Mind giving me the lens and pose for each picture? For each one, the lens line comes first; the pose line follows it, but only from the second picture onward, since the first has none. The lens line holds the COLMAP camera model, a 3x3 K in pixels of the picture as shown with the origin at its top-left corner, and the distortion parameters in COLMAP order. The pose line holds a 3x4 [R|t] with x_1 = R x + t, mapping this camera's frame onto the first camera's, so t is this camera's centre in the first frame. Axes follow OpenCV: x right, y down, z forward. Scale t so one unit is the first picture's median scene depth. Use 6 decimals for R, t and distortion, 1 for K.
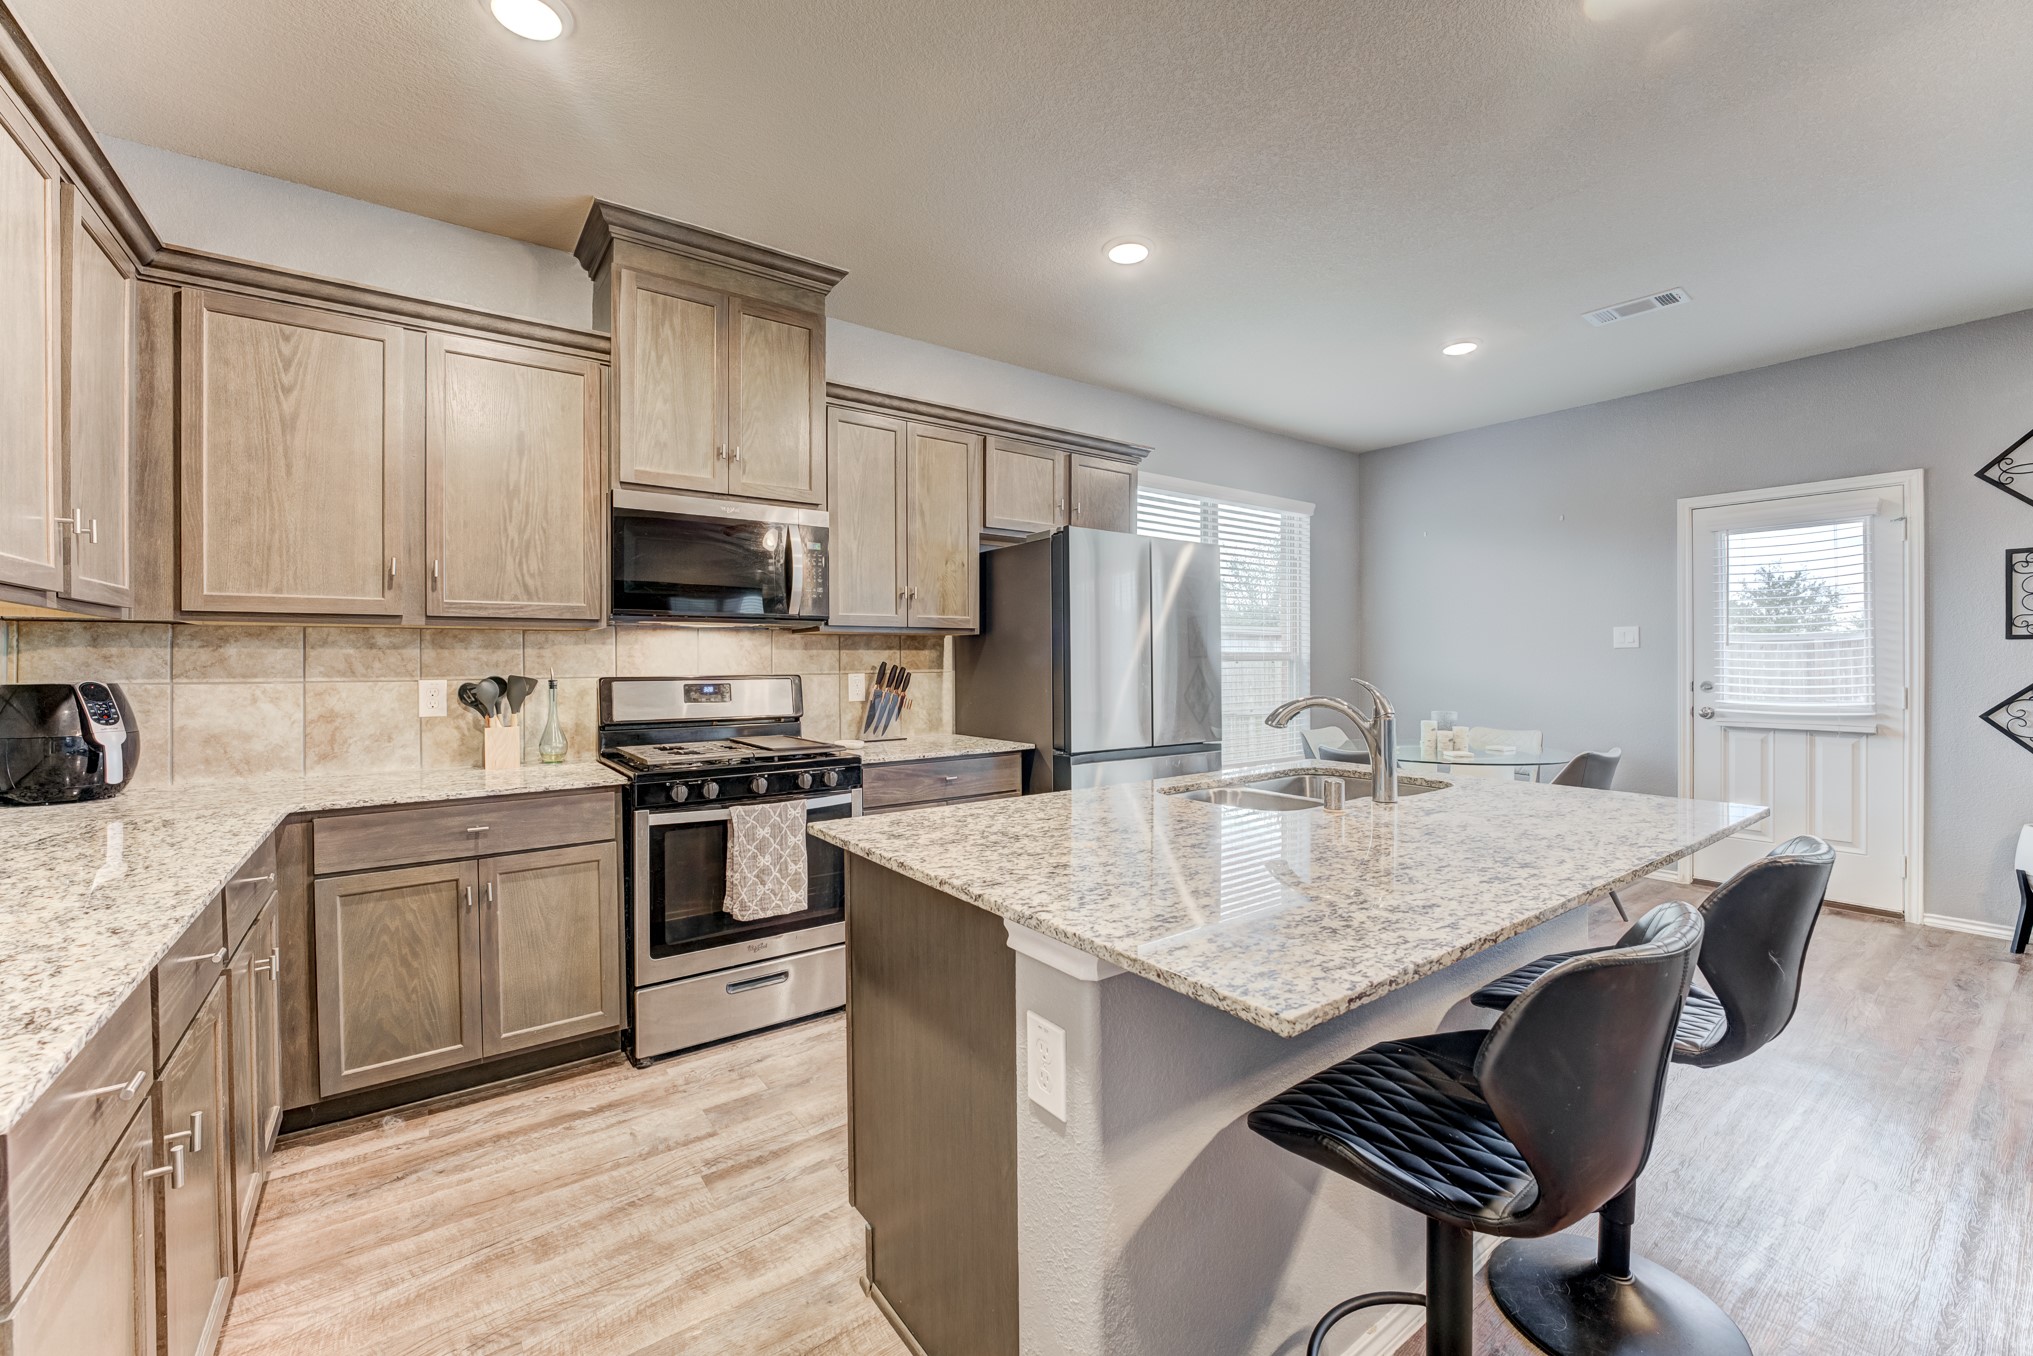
lens RADIAL K [[822.3, 0, 1015.7], [0, 822.3, 662.2], [0, 0, 1]] dist [-0.016533, 0.002759]
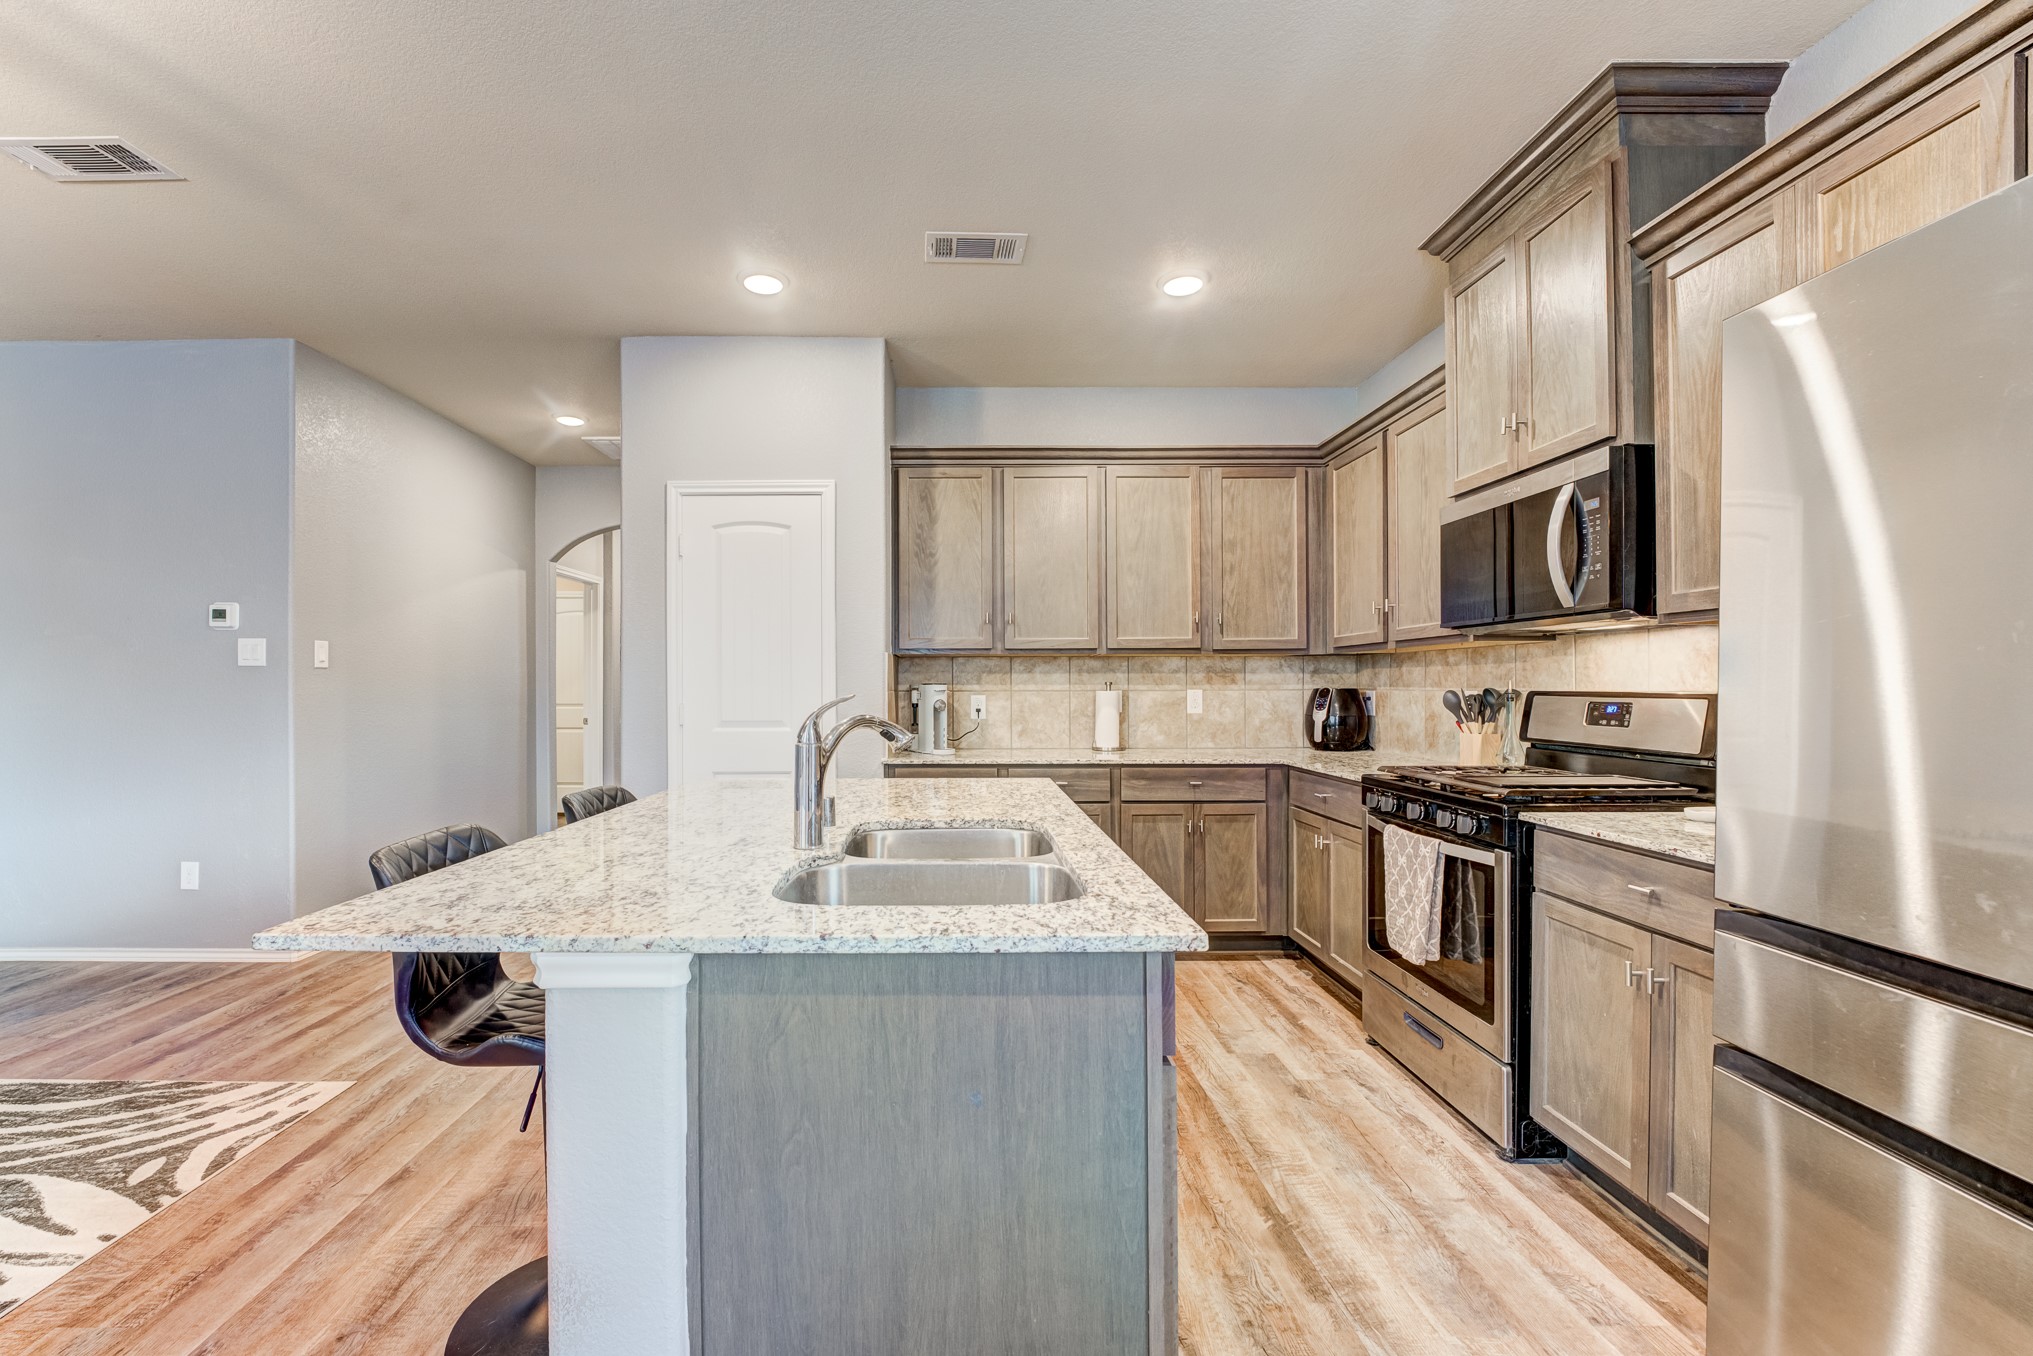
lens RADIAL K [[838.9, 0, 955.6], [0, 838.9, 685.6], [0, 0, 1]] dist [-0.013975, 0.000276]
pose [[-0.591286, 0.005819, -0.806441, 0.655066], [0.003620, 0.999983, 0.004560, 0.005527], [0.806453, -0.000223, -0.591298, 1.020331]]
